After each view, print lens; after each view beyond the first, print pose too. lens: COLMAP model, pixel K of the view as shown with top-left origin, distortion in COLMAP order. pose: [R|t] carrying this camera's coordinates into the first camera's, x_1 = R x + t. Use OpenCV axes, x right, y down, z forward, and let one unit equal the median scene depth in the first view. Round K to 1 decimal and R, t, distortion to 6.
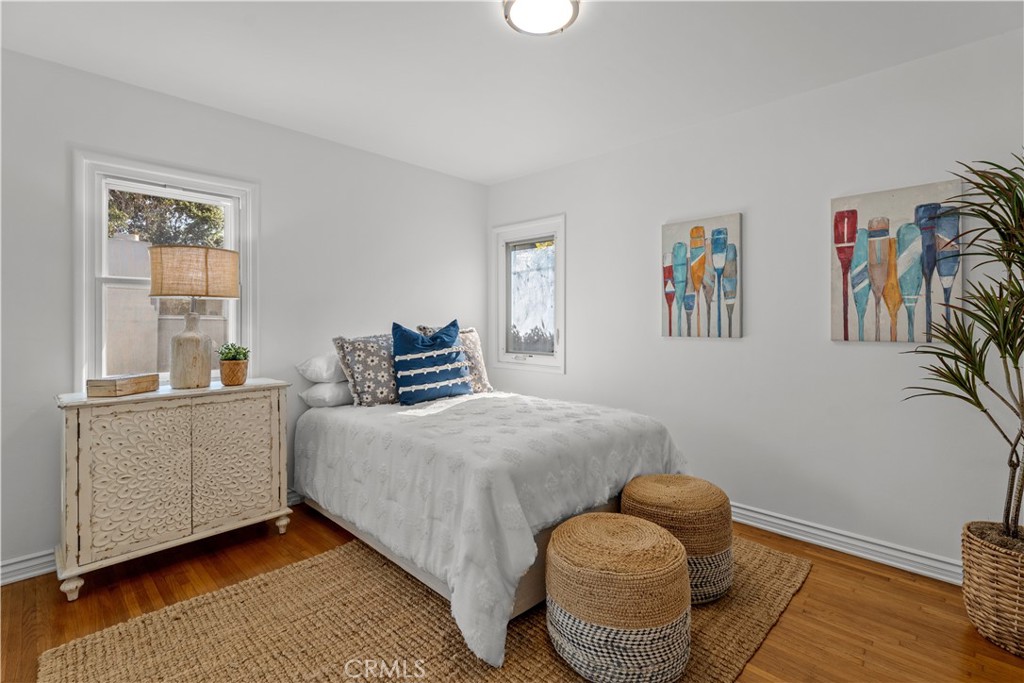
lens RADIAL K [[450.3, 0, 529.9], [0, 450.3, 320.0], [0, 0, 1]] dist [-0.005019, 0.000440]
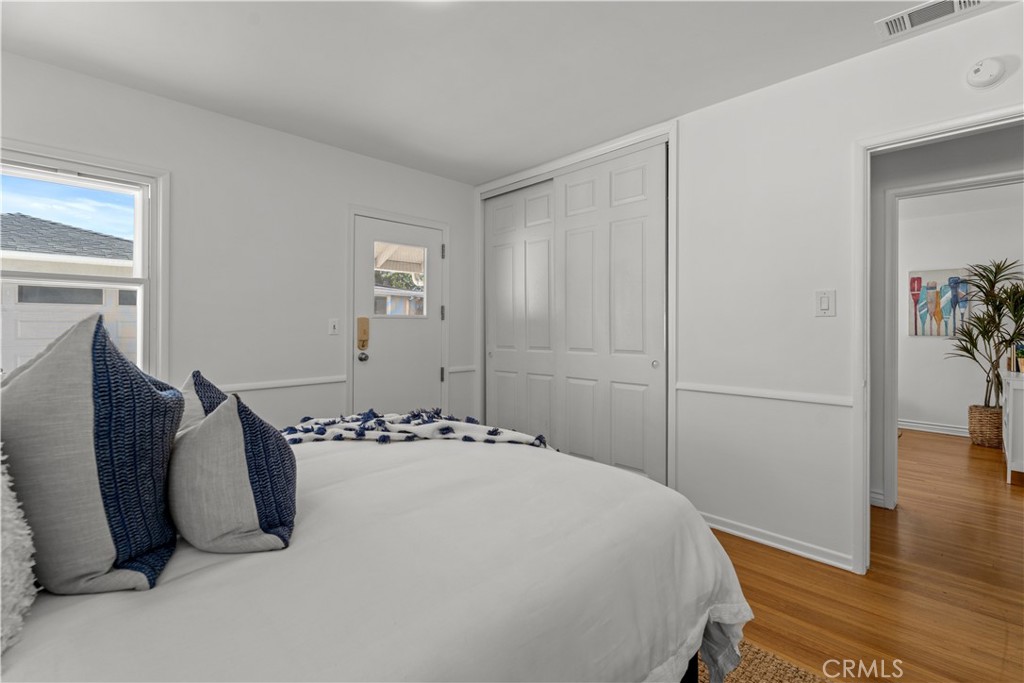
lens RADIAL K [[450.3, 0, 517.7], [0, 450.3, 324.9], [0, 0, 1]] dist [-0.005019, 0.000440]
pose [[0.999498, 0.000162, -0.031668, -1.224991], [-0.000071, 0.999996, 0.002868, -0.013219], [0.031669, -0.002864, 0.999494, -1.314163]]
